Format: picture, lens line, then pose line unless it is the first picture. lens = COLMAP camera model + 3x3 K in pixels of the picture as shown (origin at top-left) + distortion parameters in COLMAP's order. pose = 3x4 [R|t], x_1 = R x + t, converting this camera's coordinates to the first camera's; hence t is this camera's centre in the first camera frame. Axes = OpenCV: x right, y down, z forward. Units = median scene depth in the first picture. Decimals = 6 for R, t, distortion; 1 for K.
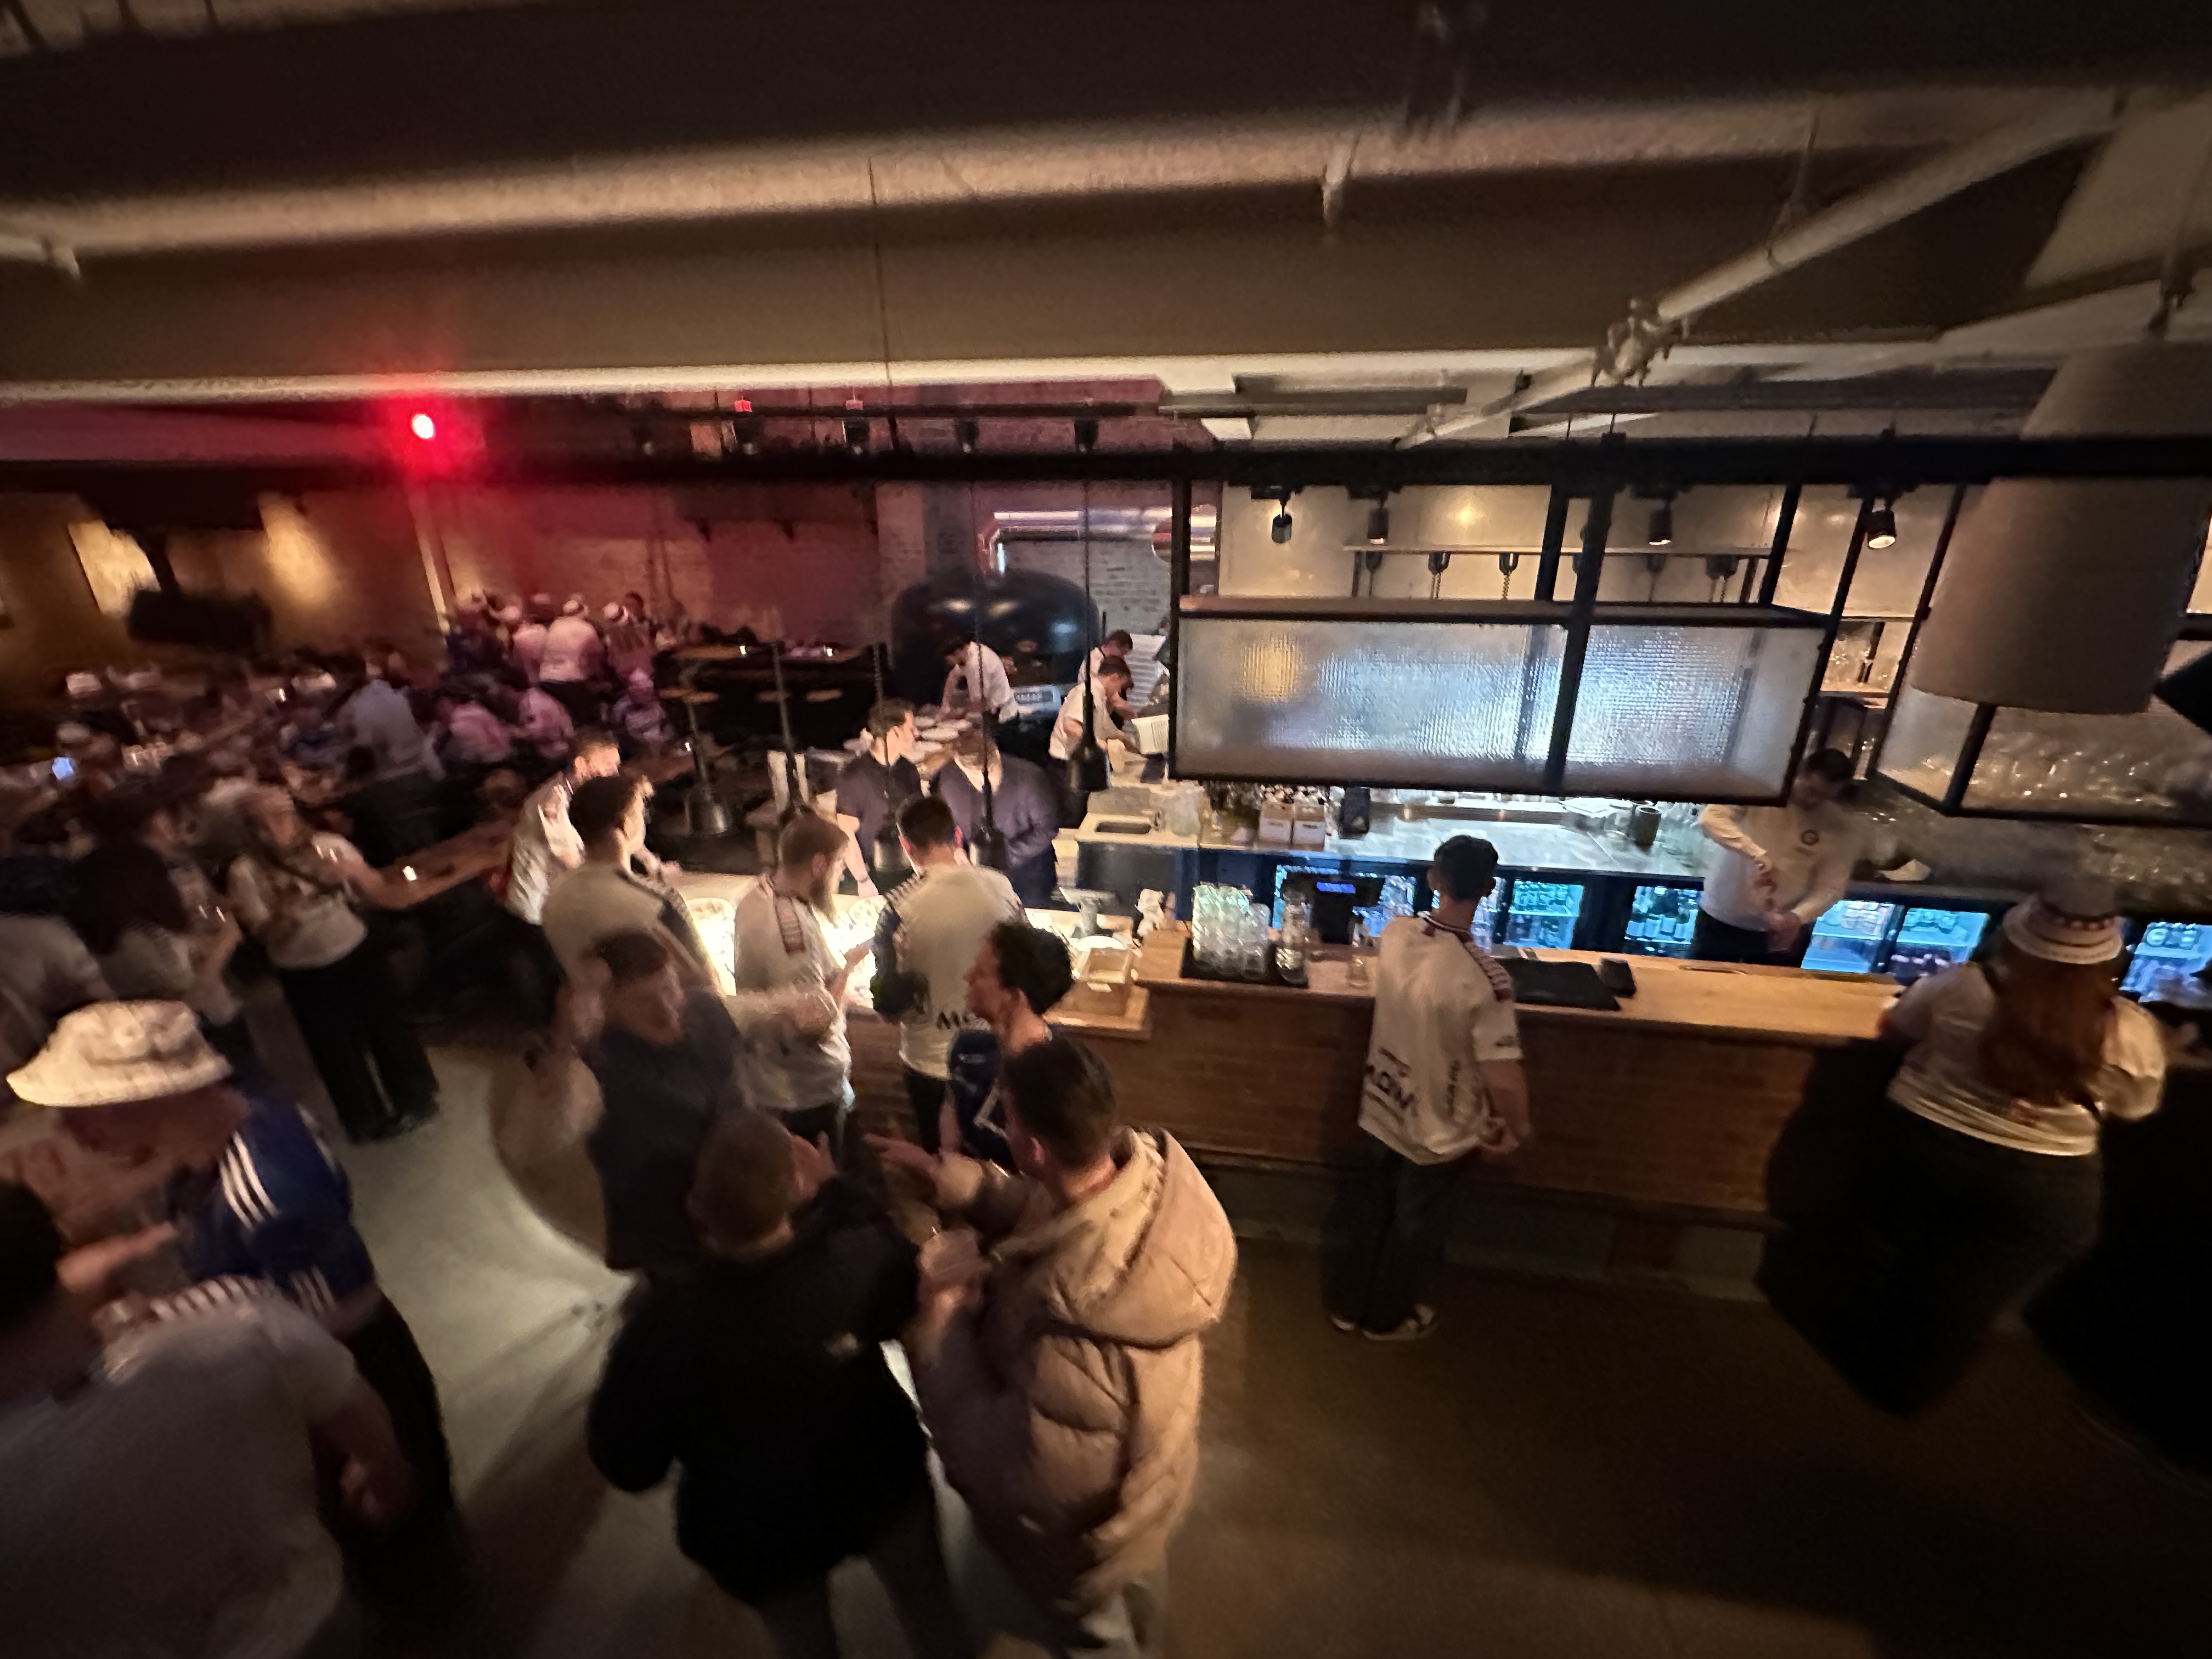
lens RADIAL K [[888.6, 0, 1106.0], [0, 888.6, 829.5], [0, 0, 1]] dist [-0.001506, 0.000038]
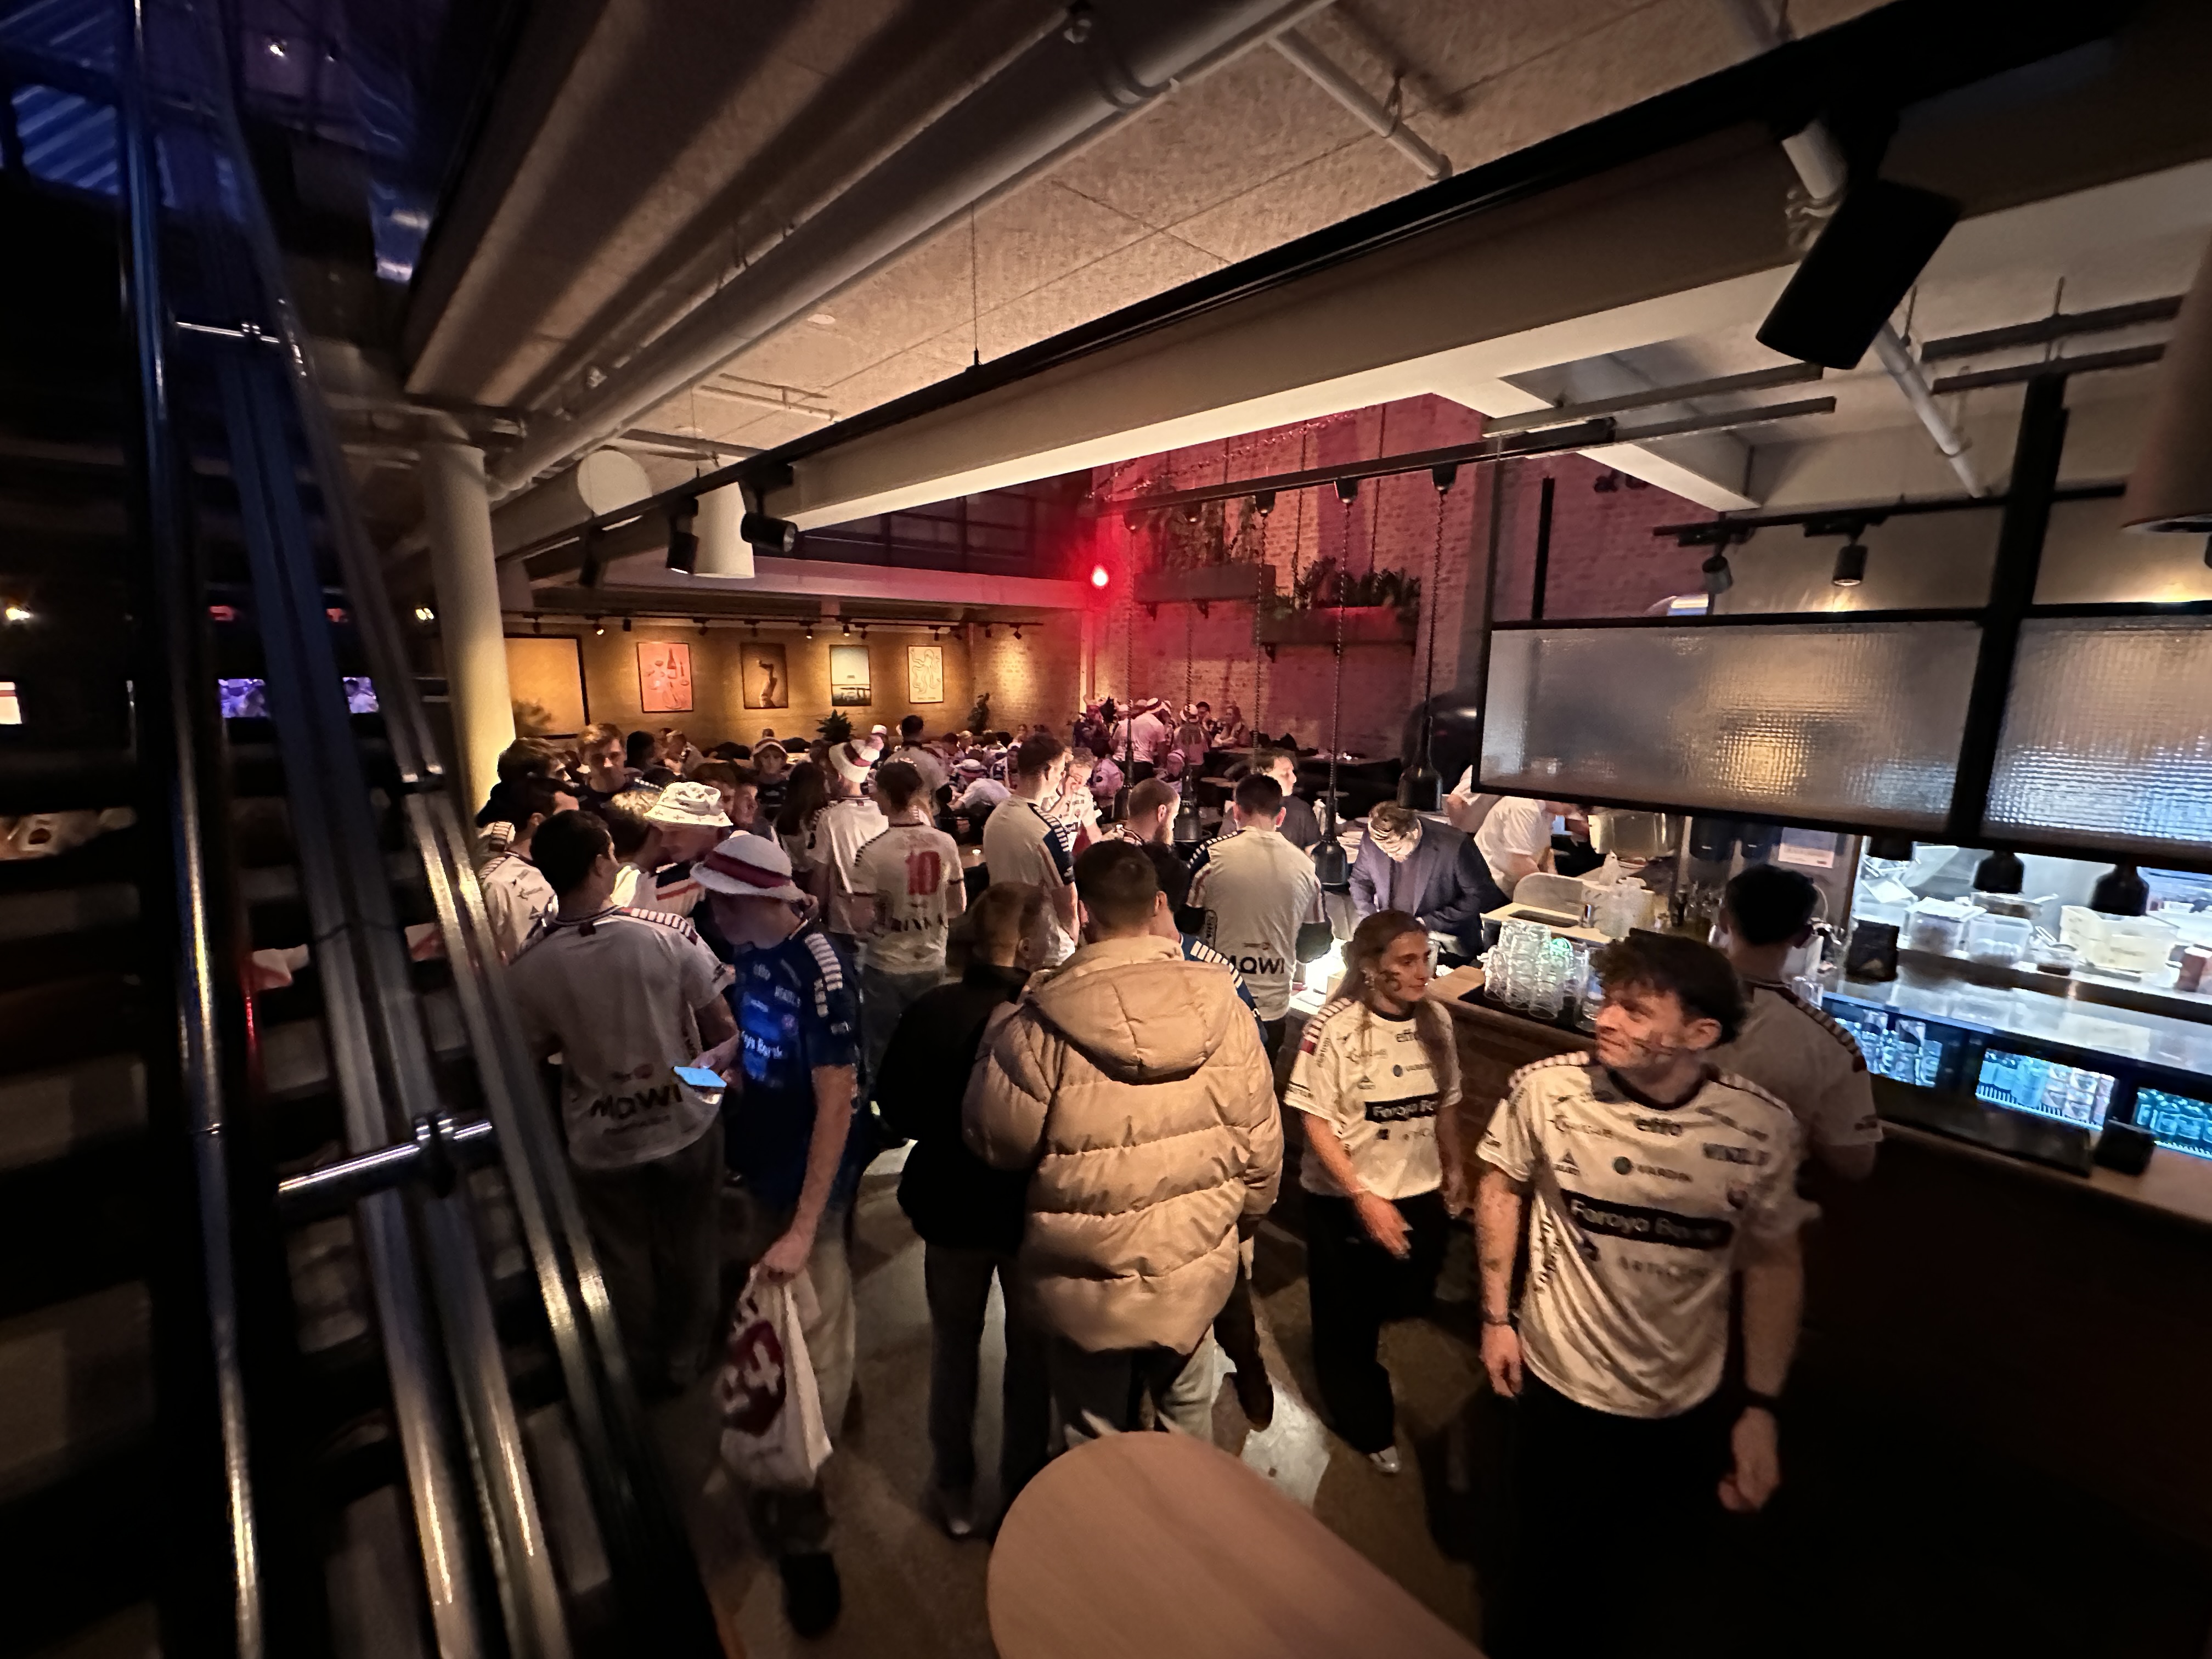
lens RADIAL K [[888.6, 0, 1106.0], [0, 888.6, 829.5], [0, 0, 1]] dist [-0.001506, 0.000038]
pose [[0.791945, 0.120135, -0.598658, 0.110136], [-0.221199, 0.970302, -0.097903, 0.054718], [0.569117, 0.209956, 0.794999, -0.007654]]
